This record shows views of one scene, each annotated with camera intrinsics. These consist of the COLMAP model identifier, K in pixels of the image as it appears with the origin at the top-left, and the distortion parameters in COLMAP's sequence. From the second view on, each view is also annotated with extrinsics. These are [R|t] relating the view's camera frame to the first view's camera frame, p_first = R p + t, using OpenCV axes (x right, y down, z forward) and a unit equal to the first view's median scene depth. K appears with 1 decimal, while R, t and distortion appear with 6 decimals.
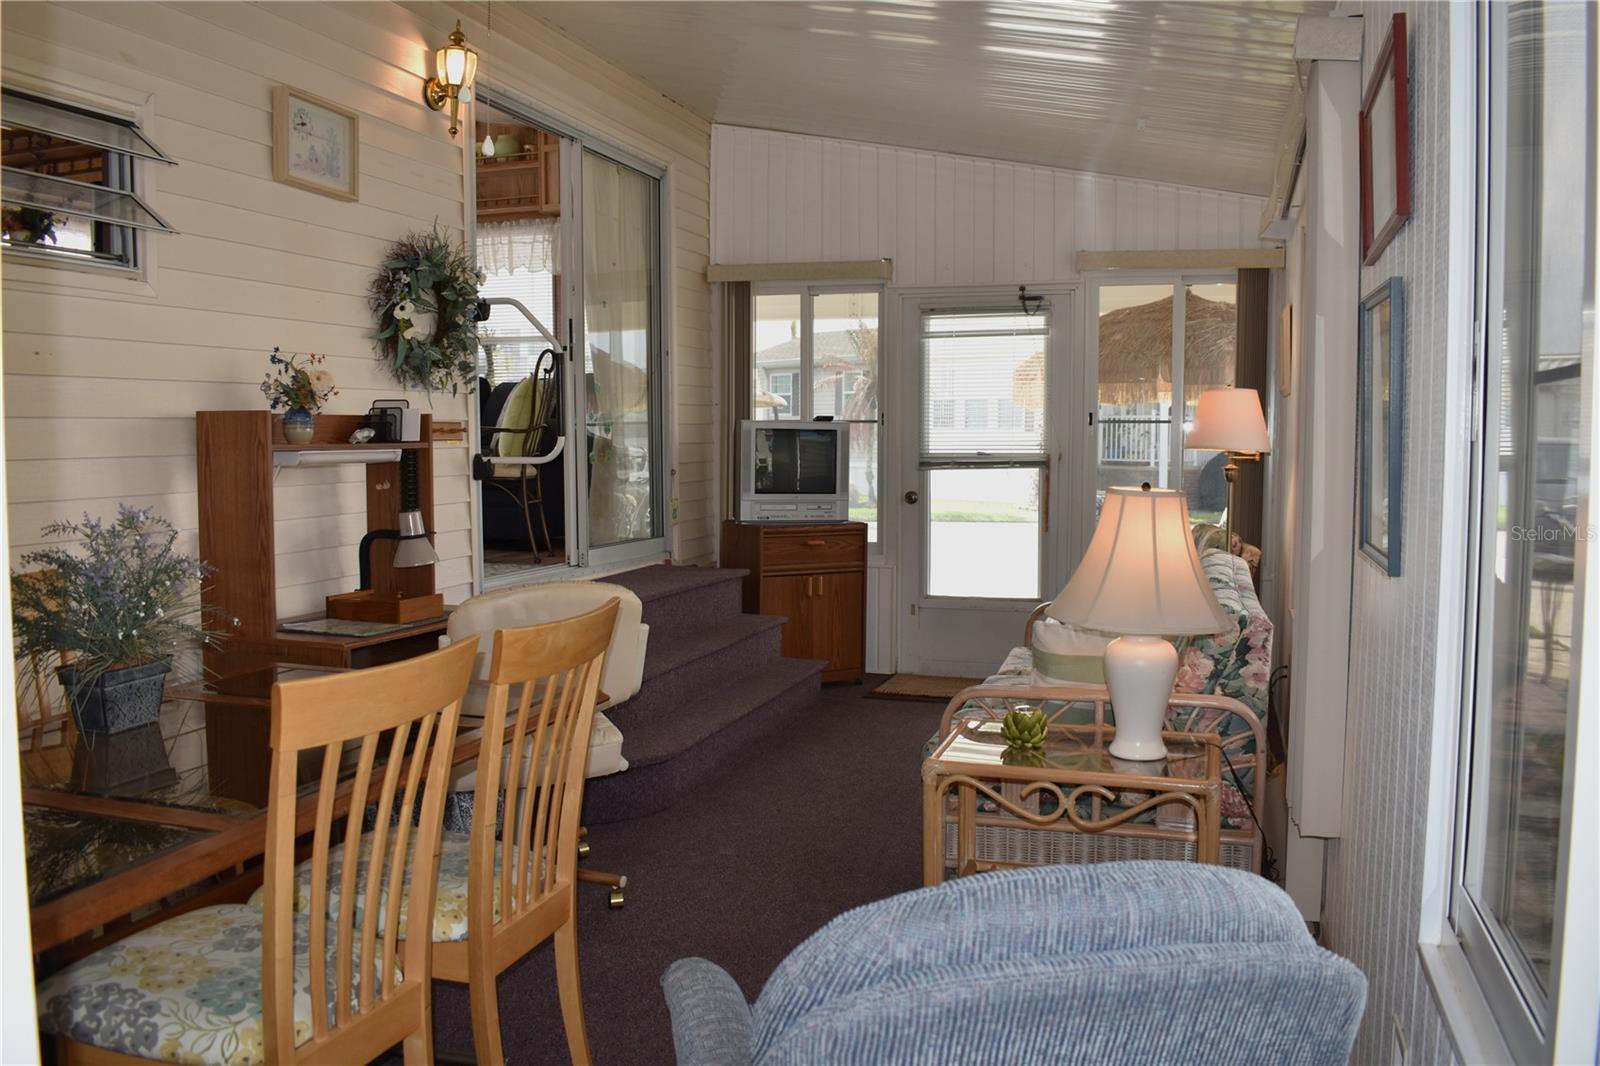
lens RADIAL K [[1267.9, 0, 794.0], [0, 1267.9, 530.9], [0, 0, 1]] dist [-0.096319, 0.012819]
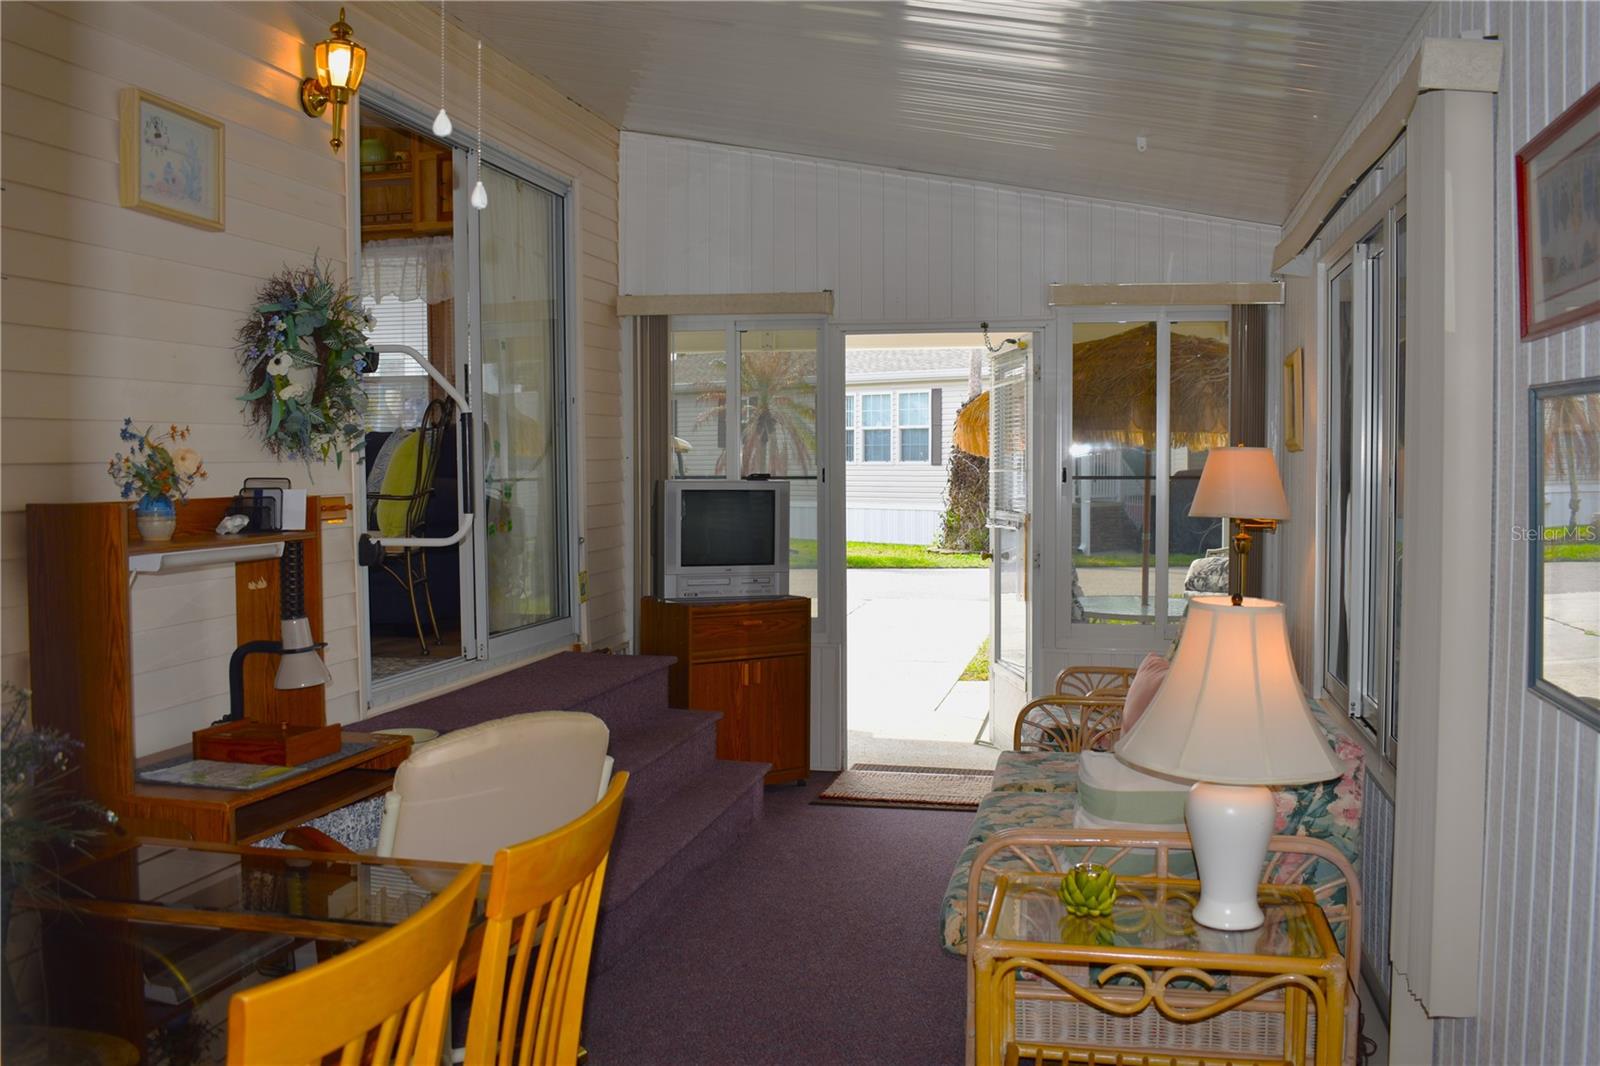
lens RADIAL K [[1416.6, 0, 800.0], [0, 1416.6, 533.0], [0, 0, 1]] dist [-0.088504, -0.002611]
pose [[0.995602, -0.009649, 0.093184, -0.060500], [0.012317, 0.999529, -0.028099, -0.036945], [-0.092869, 0.029123, 0.995252, 0.071618]]
